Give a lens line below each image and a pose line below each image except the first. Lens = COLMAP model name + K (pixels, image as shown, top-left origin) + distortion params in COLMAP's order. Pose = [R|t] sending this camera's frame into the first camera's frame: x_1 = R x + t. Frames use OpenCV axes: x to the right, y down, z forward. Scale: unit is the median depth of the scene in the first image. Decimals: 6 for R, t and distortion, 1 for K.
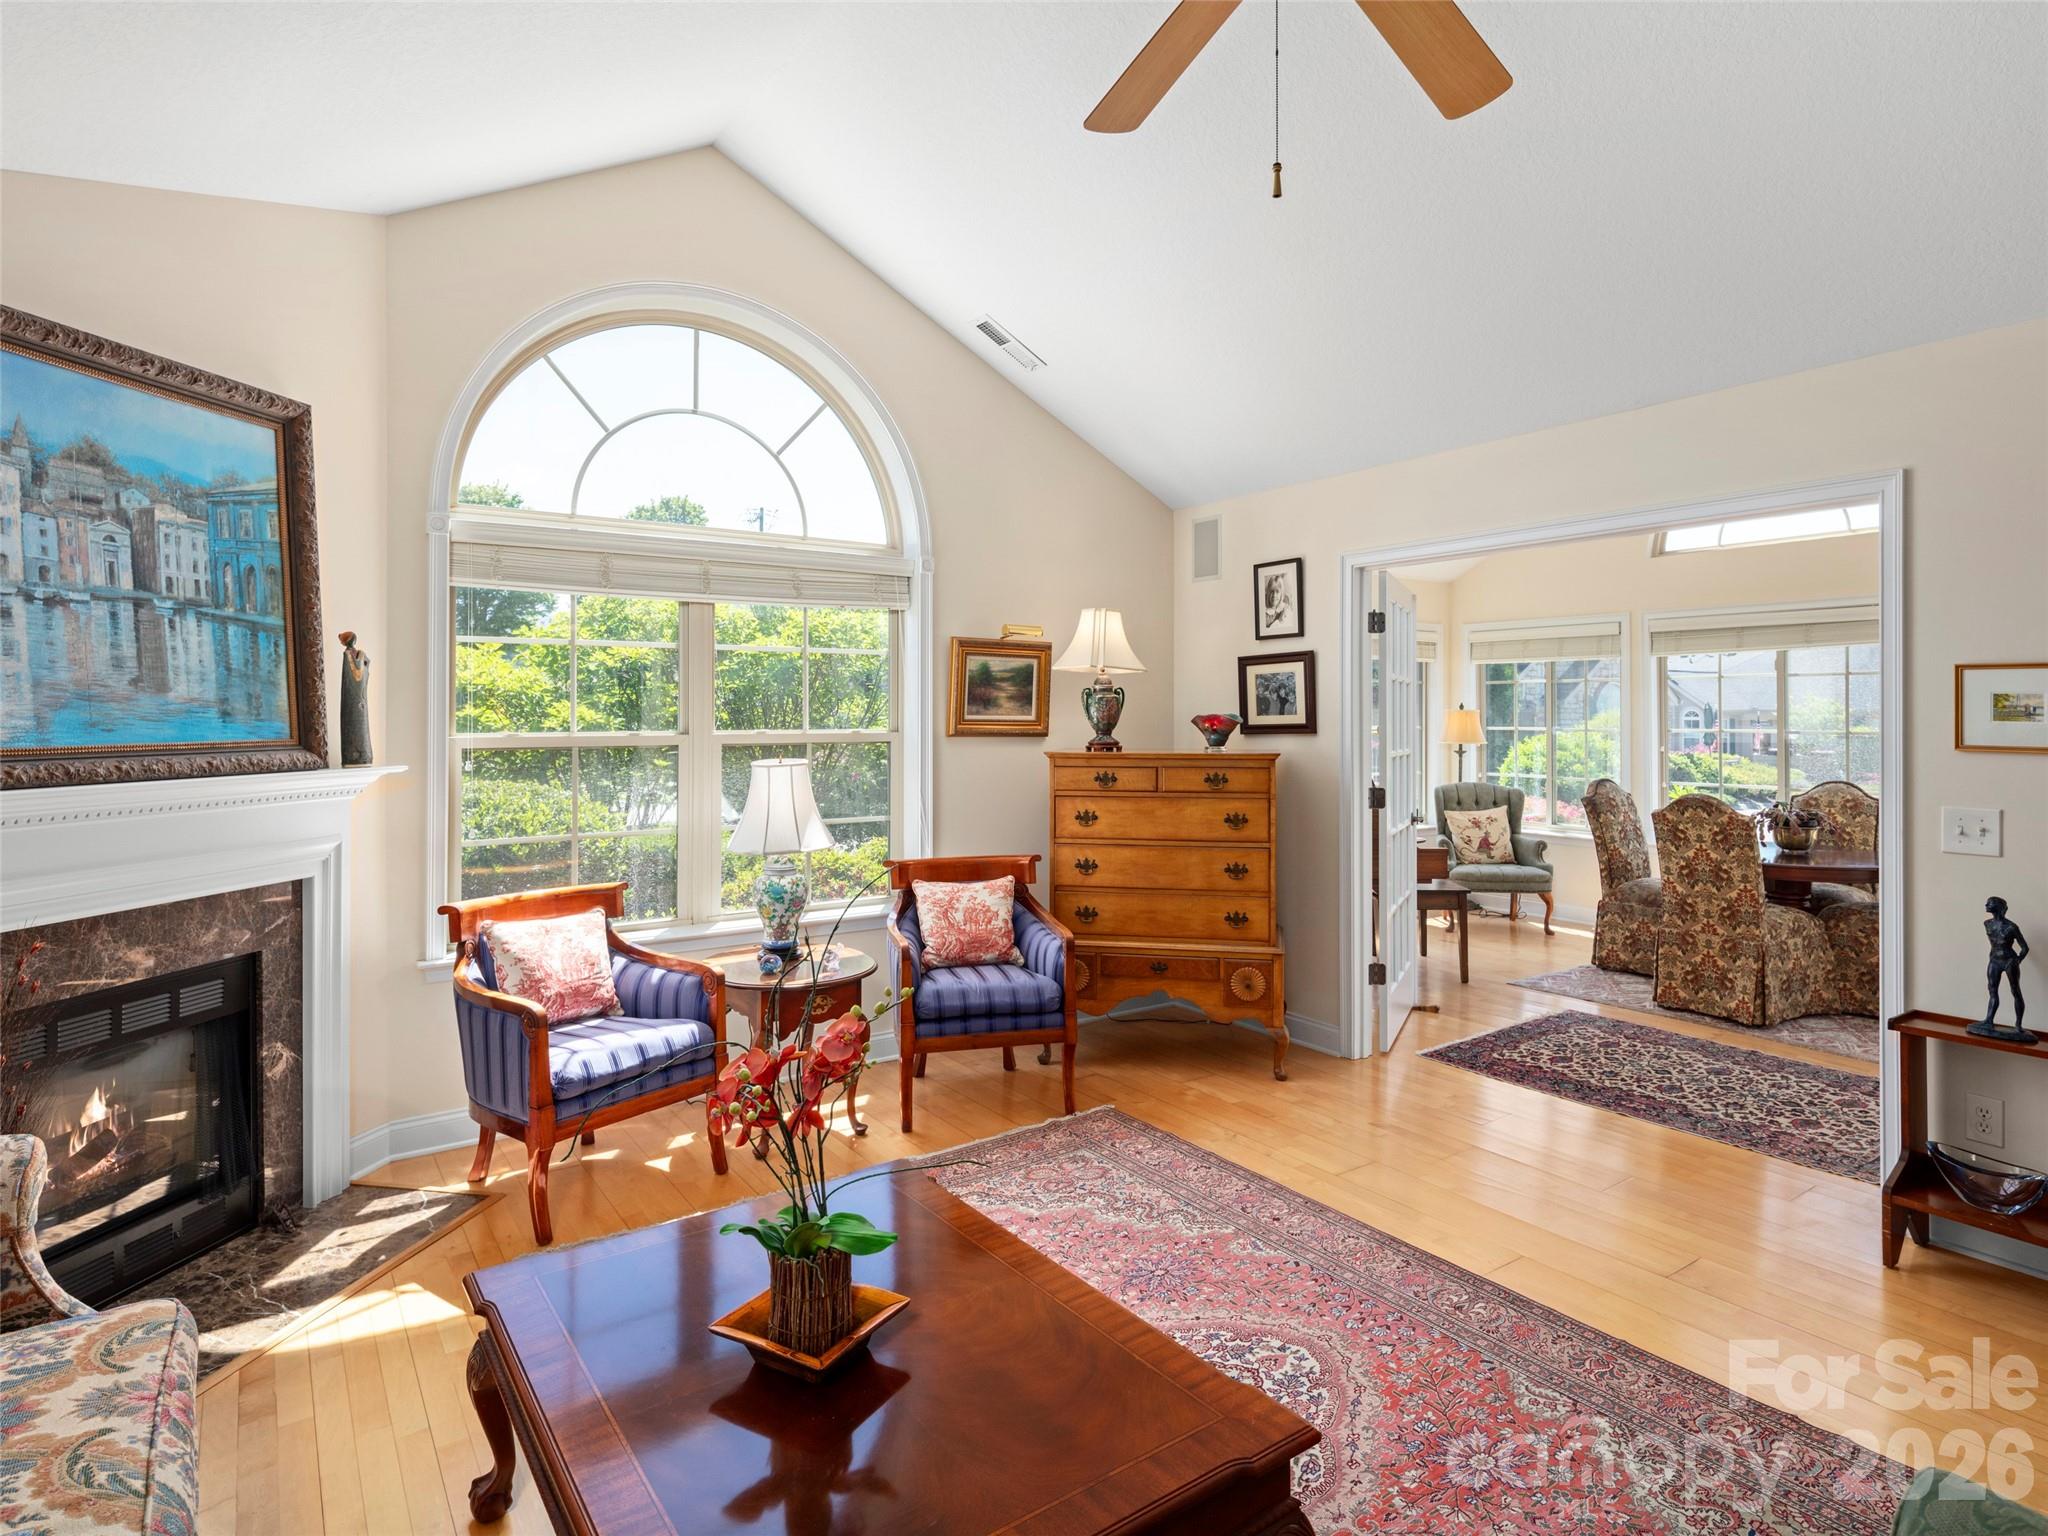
lens RADIAL K [[1122.2, 0, 1049.8], [0, 1122.2, 708.9], [0, 0, 1]] dist [0.015126, -0.001728]
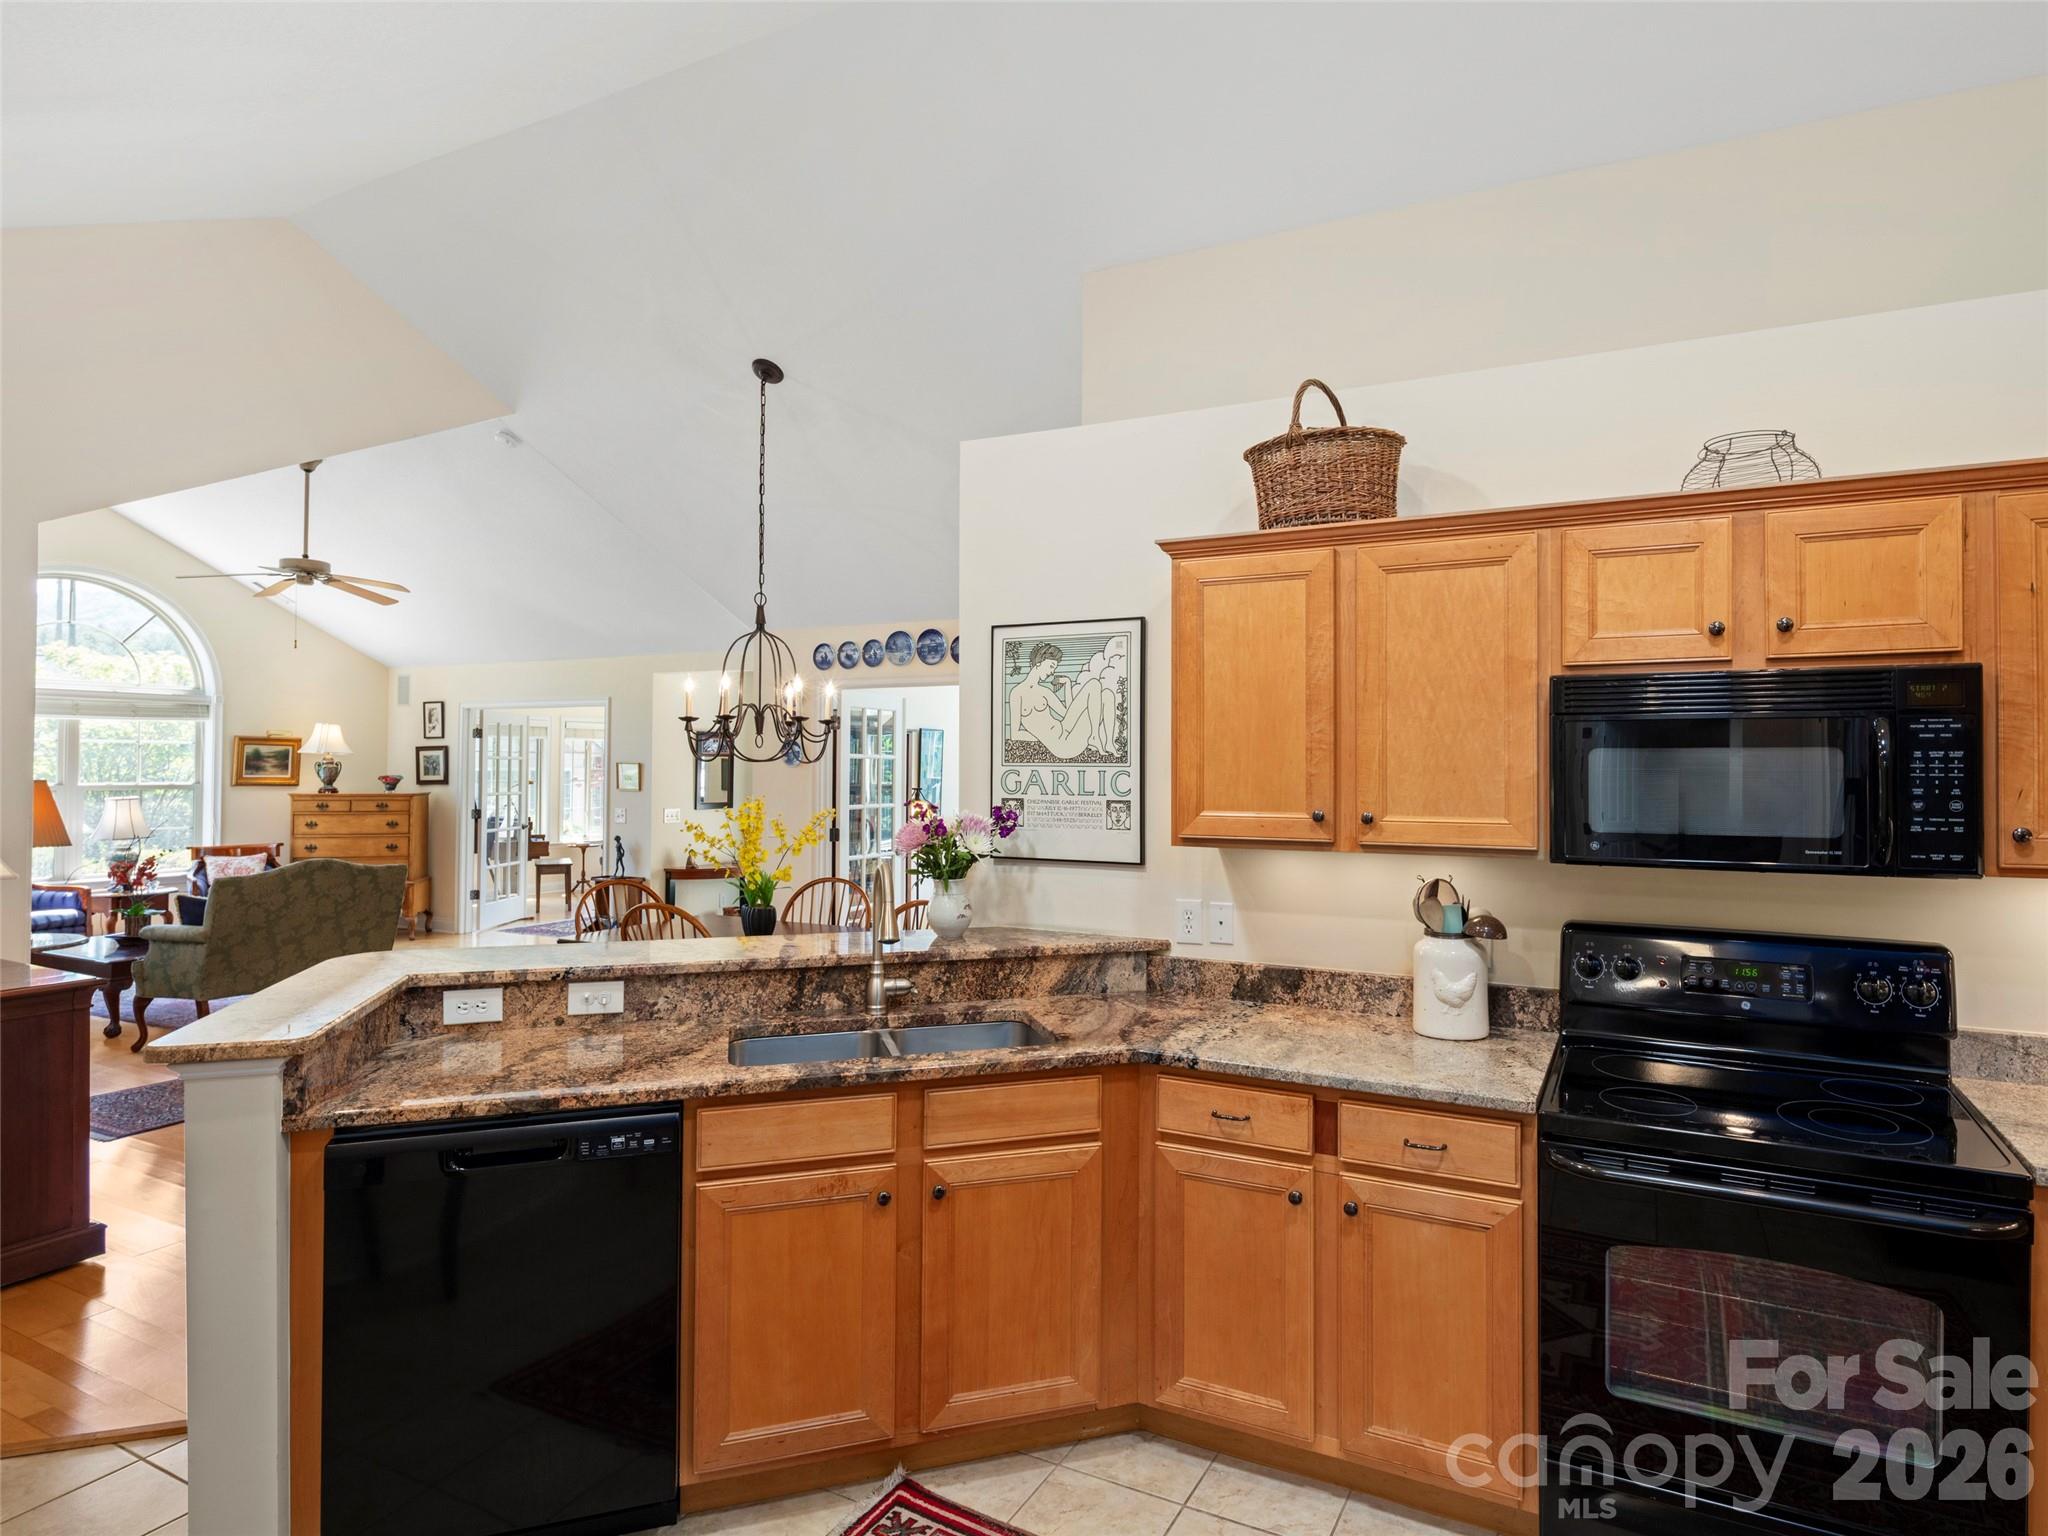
lens RADIAL K [[1129.3, 0, 1103.0], [0, 1129.3, 755.2], [0, 0, 1]] dist [0.004282, 0.000042]
pose [[0.882763, 0.012570, 0.469650, 0.499678], [-0.011296, 0.999921, -0.005529, -0.054862], [-0.469682, -0.000424, 0.882835, -2.264324]]
